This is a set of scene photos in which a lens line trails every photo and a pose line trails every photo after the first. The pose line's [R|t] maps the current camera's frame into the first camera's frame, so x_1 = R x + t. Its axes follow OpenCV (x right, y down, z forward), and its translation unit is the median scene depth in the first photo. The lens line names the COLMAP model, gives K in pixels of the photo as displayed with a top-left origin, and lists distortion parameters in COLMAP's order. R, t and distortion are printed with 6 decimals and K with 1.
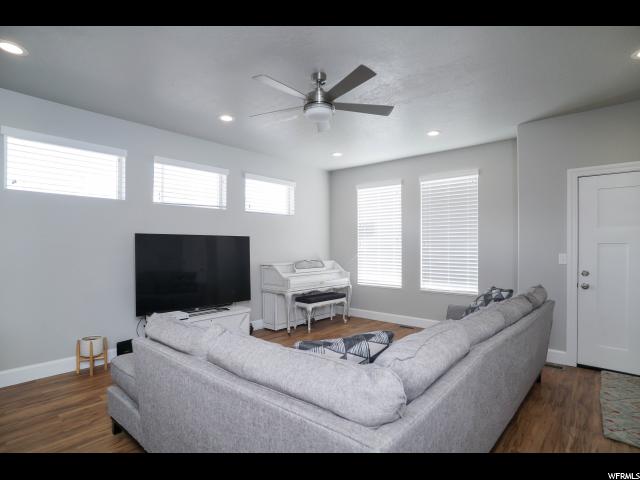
lens RADIAL K [[340.6, 0, 320.0], [0, 340.6, 240.0], [0, 0, 1]] dist [-0.046896, 0.001348]
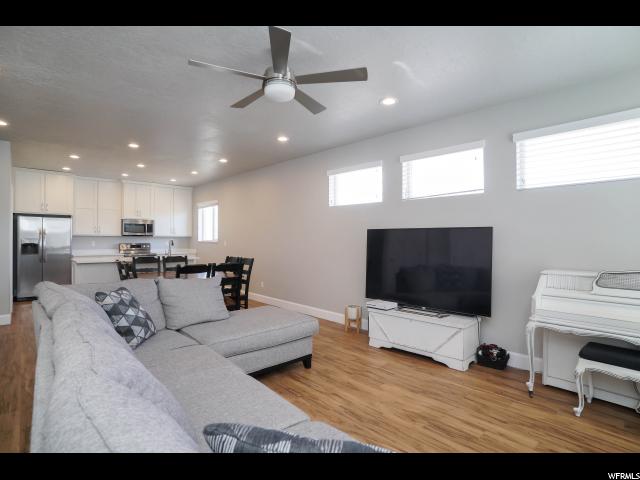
lens RADIAL K [[335.9, 0, 310.1], [0, 335.9, 237.5], [0, 0, 1]] dist [-0.049149, 0.023293]
pose [[-0.132833, -0.007624, -0.991109, 0.484226], [0.009737, 0.999912, -0.008997, 0.012861], [0.991091, -0.010846, -0.132747, 0.668020]]
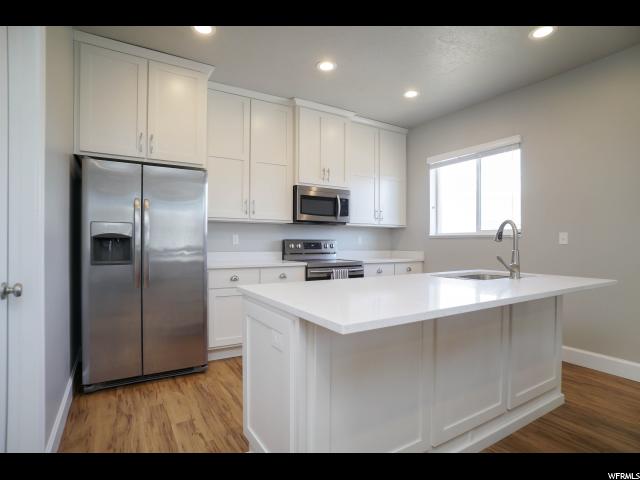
lens RADIAL K [[331.3, 0, 315.0], [0, 331.3, 241.0], [0, 0, 1]] dist [-0.074169, 0.033557]
pose [[-0.310118, -0.005371, -0.950683, -0.311881], [0.010645, 0.999902, -0.009122, 0.030251], [0.950639, -0.012949, -0.310030, -0.189947]]
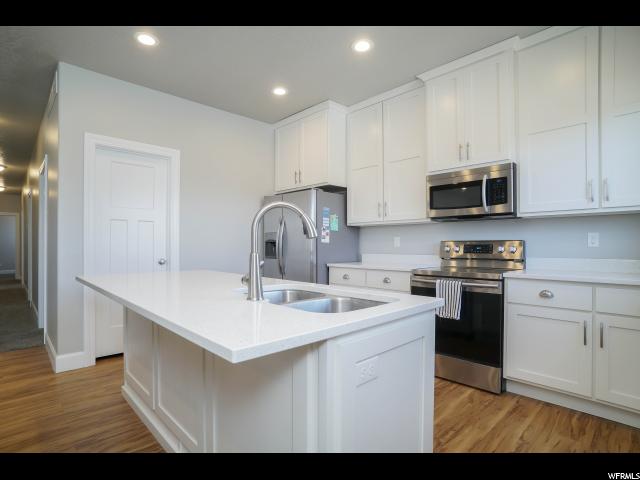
lens RADIAL K [[334.6, 0, 316.5], [0, 334.6, 244.6], [0, 0, 1]] dist [-0.021610, 0.000289]
pose [[-0.995500, -0.002064, 0.094743, -0.853415], [-0.003756, 0.999837, -0.017686, 0.038498], [-0.094691, -0.017963, -0.995345, 0.185091]]
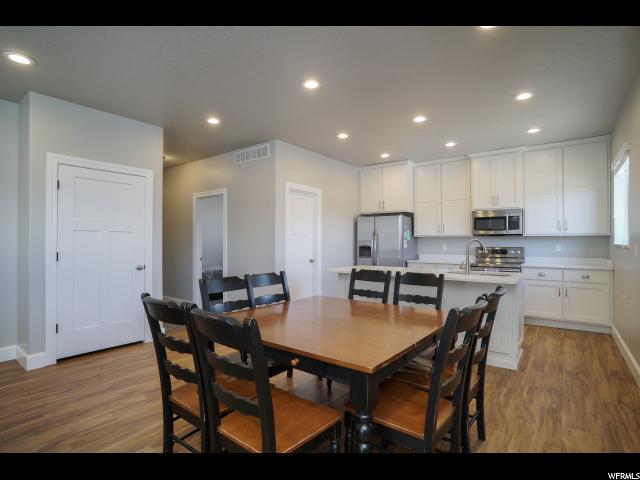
lens RADIAL K [[331.3, 0, 315.0], [0, 331.3, 241.0], [0, 0, 1]] dist [-0.074169, 0.033557]
pose [[-0.998665, -0.003373, -0.051539, -0.419135], [-0.002399, 0.999818, -0.018948, 0.019801], [0.051593, -0.018799, -0.998491, 0.604205]]
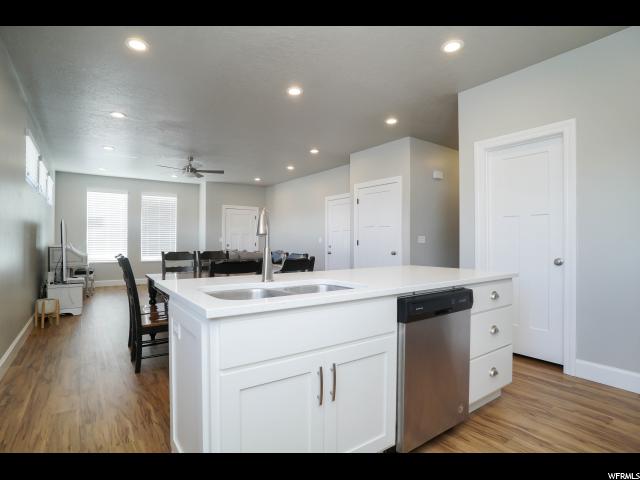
lens RADIAL K [[331.3, 0, 315.0], [0, 331.3, 241.0], [0, 0, 1]] dist [-0.074169, 0.033557]
pose [[0.232815, 0.001206, 0.972520, -1.102405], [-0.015526, 0.999876, 0.002477, 0.033401], [-0.972397, -0.015676, 0.232805, -0.197399]]
